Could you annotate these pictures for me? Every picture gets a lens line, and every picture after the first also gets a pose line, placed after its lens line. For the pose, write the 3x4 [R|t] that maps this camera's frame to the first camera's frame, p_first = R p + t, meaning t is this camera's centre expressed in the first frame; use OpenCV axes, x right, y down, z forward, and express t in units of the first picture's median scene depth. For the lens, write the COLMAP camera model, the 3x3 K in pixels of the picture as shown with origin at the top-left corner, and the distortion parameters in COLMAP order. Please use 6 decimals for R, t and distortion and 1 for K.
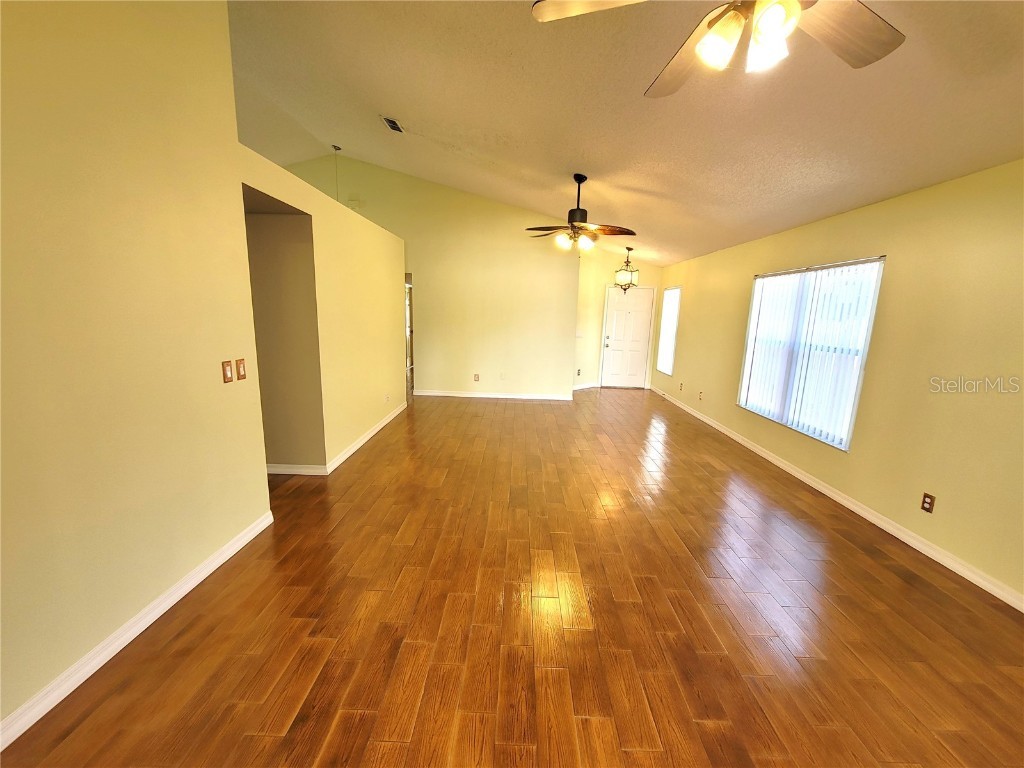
lens RADIAL K [[418.6, 0, 510.8], [0, 418.6, 389.9], [0, 0, 1]] dist [-0.003080, -0.000246]
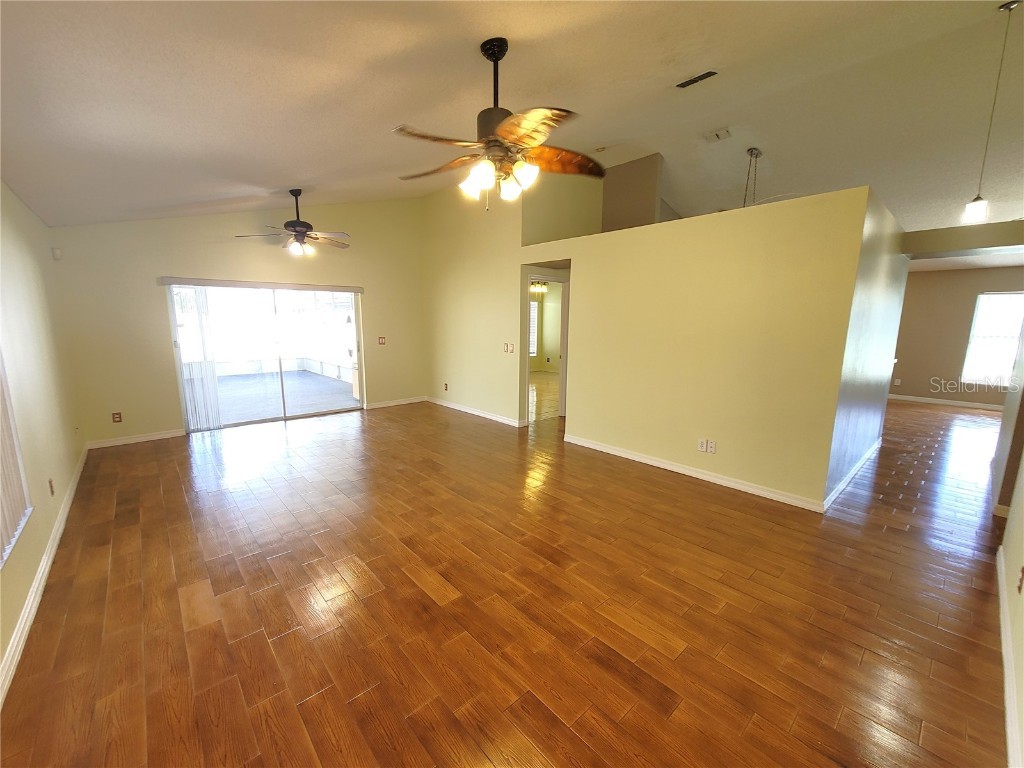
lens RADIAL K [[418.6, 0, 510.8], [0, 418.6, 389.9], [0, 0, 1]] dist [-0.003080, -0.000246]
pose [[-0.732496, 0.081205, -0.675911, 0.631531], [-0.152970, 0.947838, 0.279650, -0.324145], [0.663363, 0.308237, -0.681865, 1.803413]]
